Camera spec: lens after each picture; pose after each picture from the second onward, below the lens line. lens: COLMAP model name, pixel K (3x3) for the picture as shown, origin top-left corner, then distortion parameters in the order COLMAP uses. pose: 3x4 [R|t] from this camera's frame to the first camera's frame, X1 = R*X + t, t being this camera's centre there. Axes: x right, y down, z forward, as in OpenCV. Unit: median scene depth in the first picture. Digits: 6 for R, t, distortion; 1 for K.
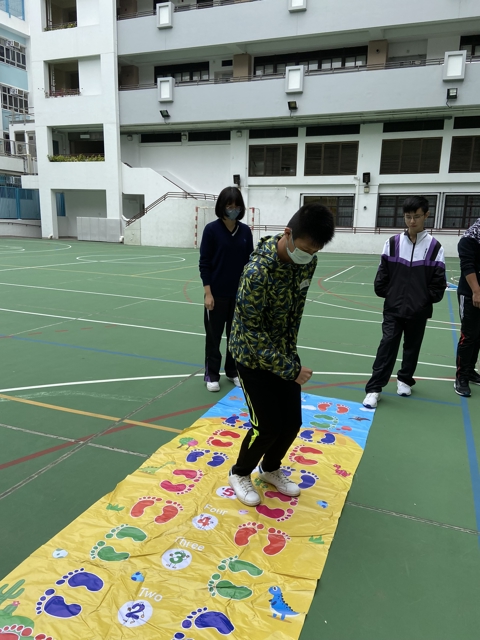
lens RADIAL K [[483.7, 0, 237.1], [0, 483.7, 319.3], [0, 0, 1]] dist [0.132685, -0.167483]
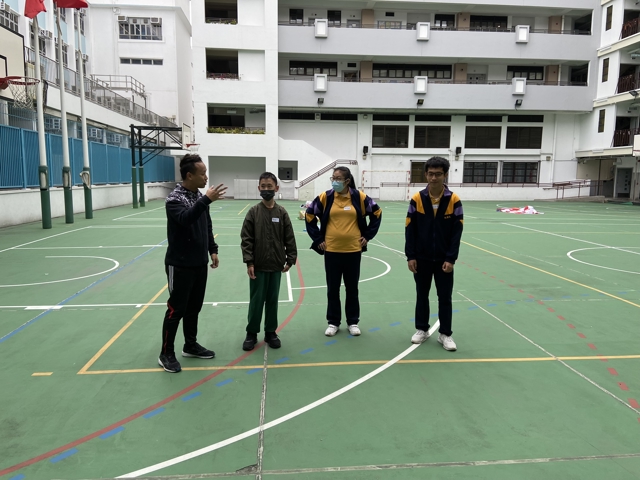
lens RADIAL K [[483.7, 0, 319.6], [0, 483.7, 237.0], [0, 0, 1]] dist [0.132685, -0.167483]
pose [[0.891151, -0.070393, 0.448213, -0.758773], [0.103448, 0.993394, -0.049665, 0.004724], [-0.441756, 0.090626, 0.892546, -0.115880]]
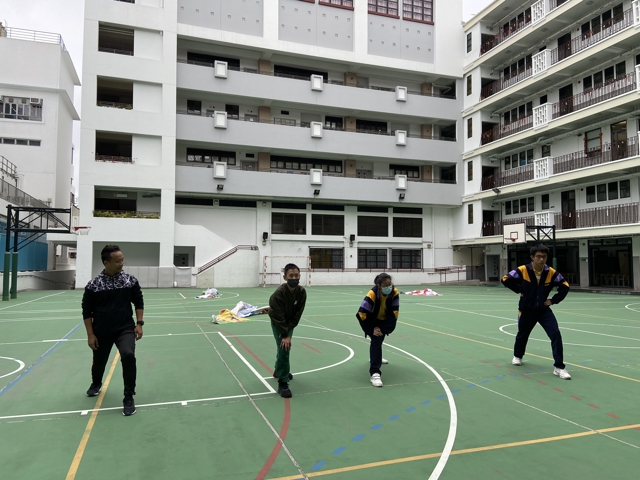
lens RADIAL K [[483.7, 0, 319.6], [0, 483.7, 237.0], [0, 0, 1]] dist [0.132685, -0.167483]
pose [[0.754573, 0.017551, 0.655982, -0.793056], [0.149862, 0.968617, -0.198301, 0.002972], [-0.638875, 0.247939, 0.728262, -0.064145]]
